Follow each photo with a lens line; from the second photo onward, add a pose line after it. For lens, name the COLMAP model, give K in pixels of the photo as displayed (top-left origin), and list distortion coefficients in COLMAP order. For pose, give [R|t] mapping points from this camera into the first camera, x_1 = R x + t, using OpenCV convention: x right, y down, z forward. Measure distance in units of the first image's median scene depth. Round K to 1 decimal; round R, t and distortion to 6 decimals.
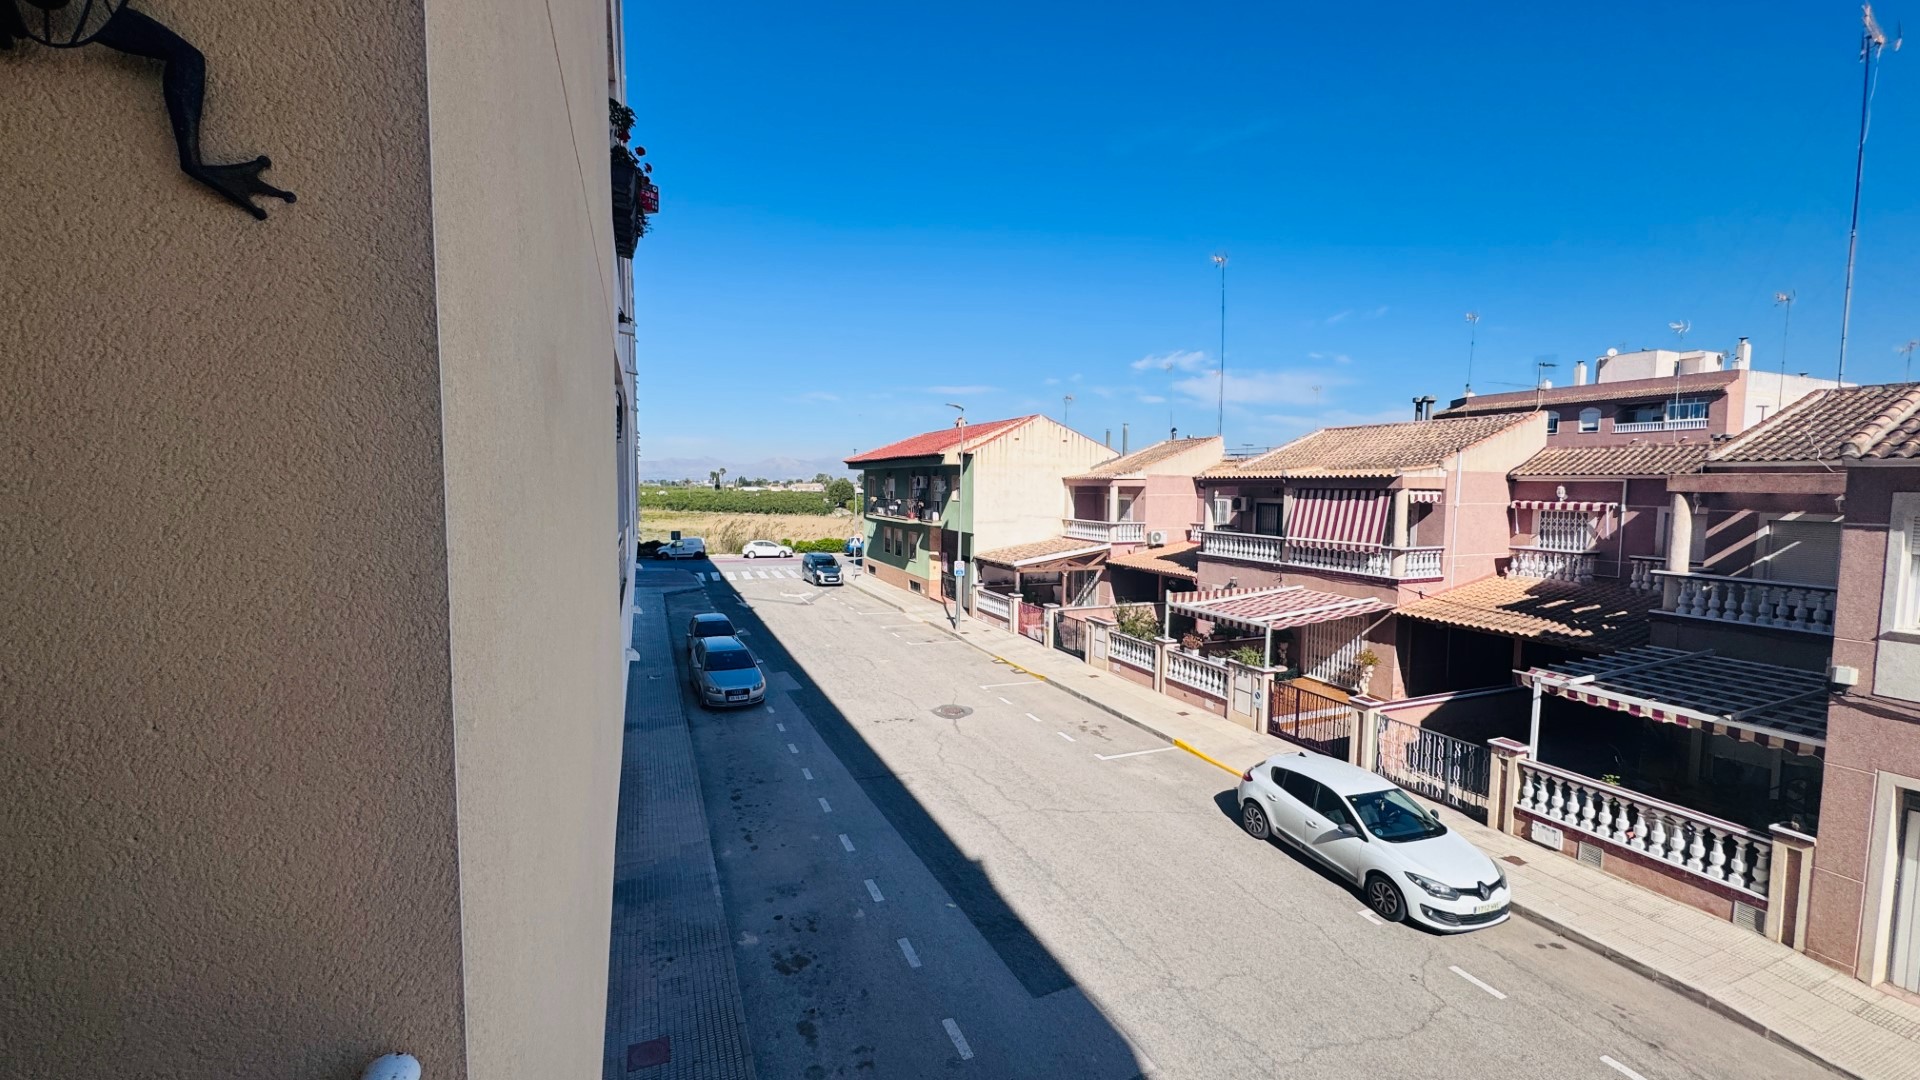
lens RADIAL K [[764.4, 0, 958.4], [0, 764.4, 538.4], [0, 0, 1]] dist [-0.001936, 0.000257]
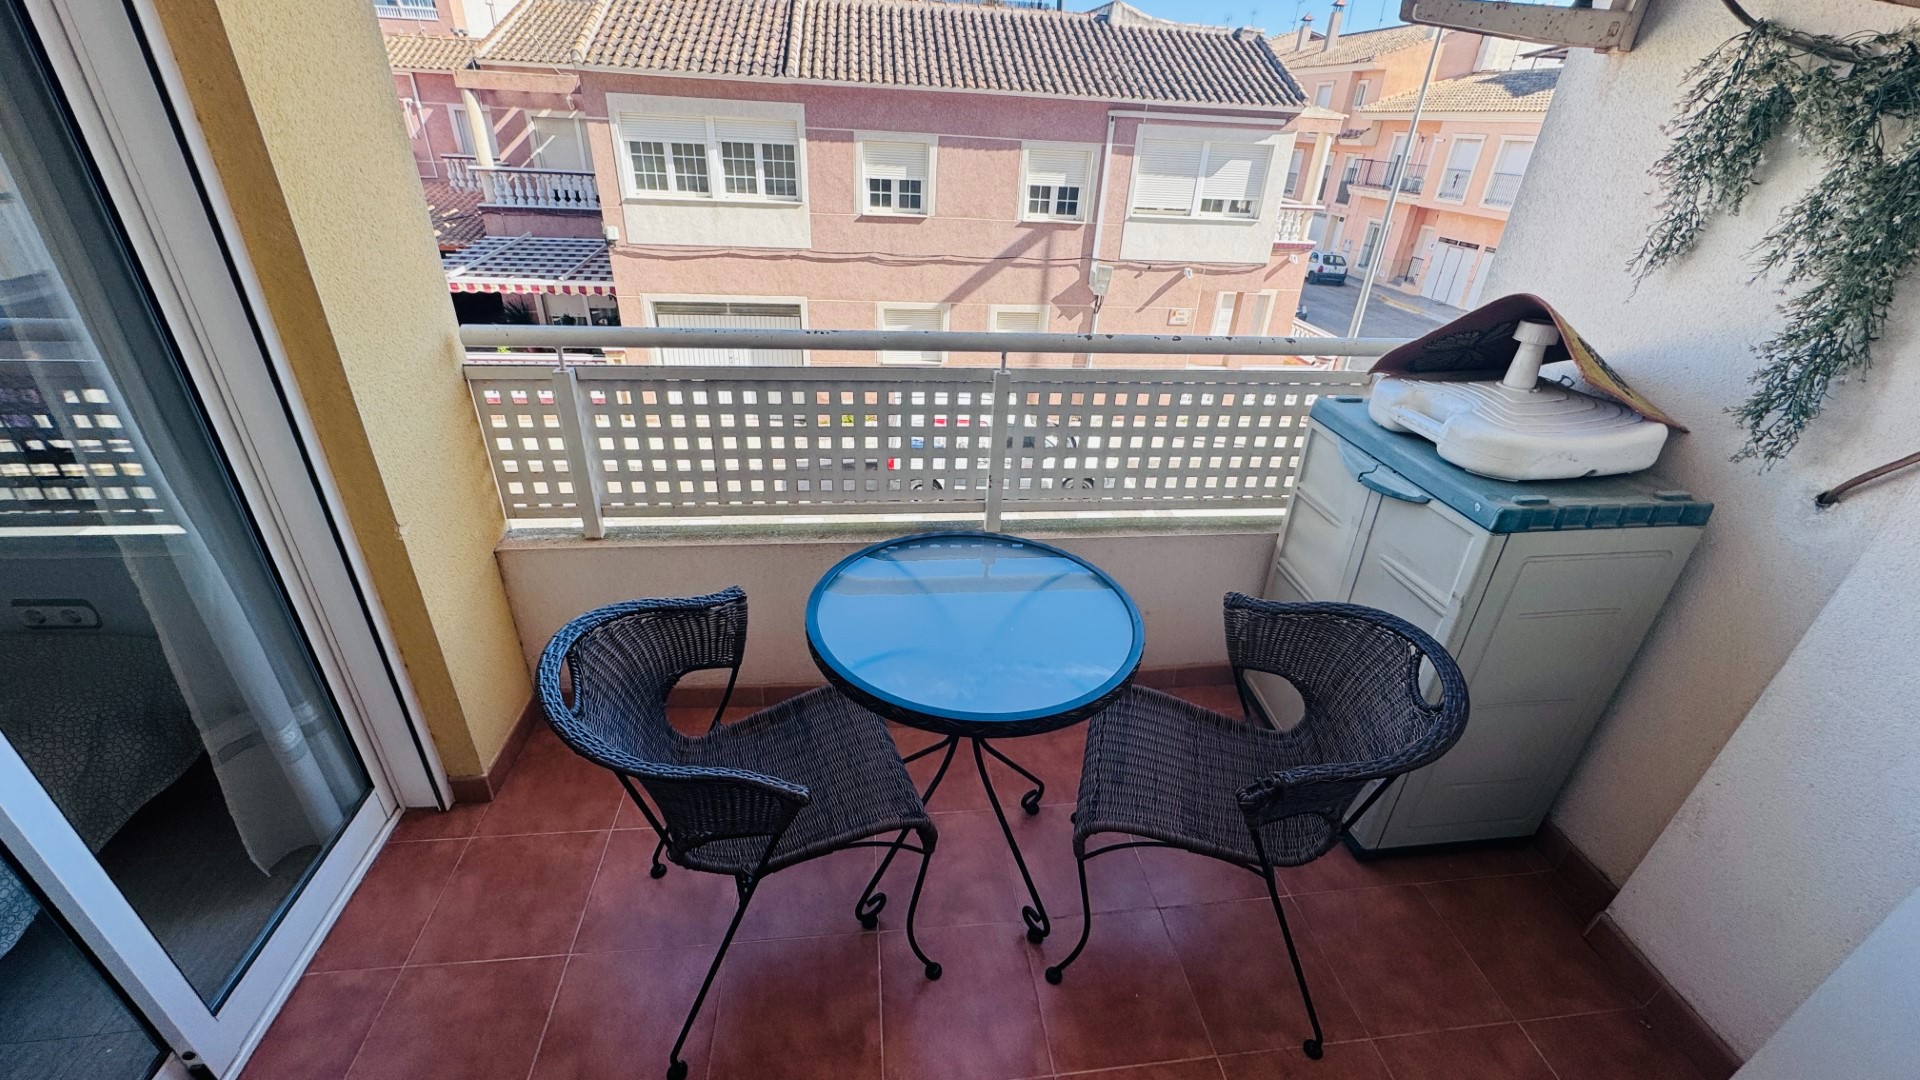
lens RADIAL K [[764.4, 0, 958.4], [0, 764.4, 538.4], [0, 0, 1]] dist [-0.001936, 0.000257]
pose [[0.265158, -0.464812, 0.844772, -0.135536], [0.026838, 0.879352, 0.475415, 0.008033], [-0.963831, -0.103388, 0.245642, -0.057201]]
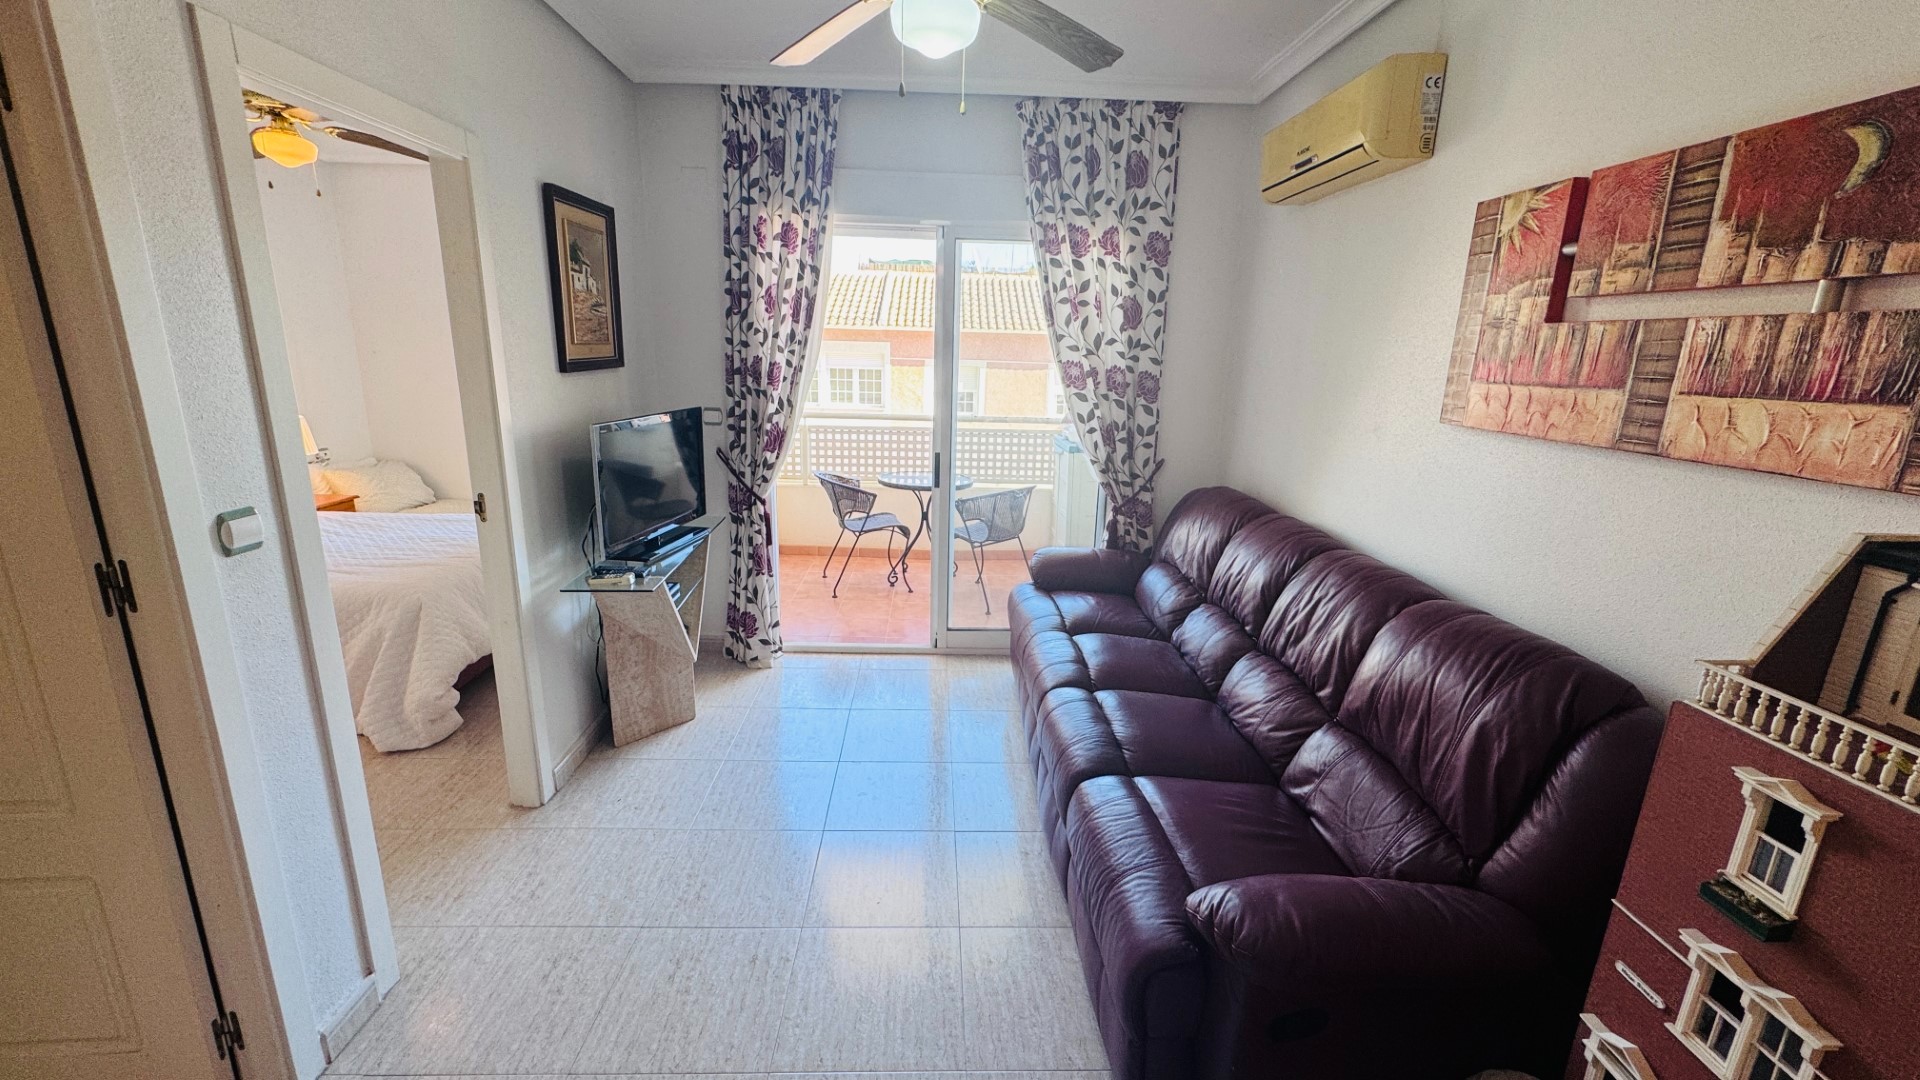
lens RADIAL K [[764.4, 0, 958.4], [0, 764.4, 538.4], [0, 0, 1]] dist [-0.001936, 0.000257]
pose [[0.351109, -0.229878, 0.907678, -2.121981], [0.044221, 0.972384, 0.229160, 0.034085], [-0.935290, -0.040322, 0.351578, -1.032606]]
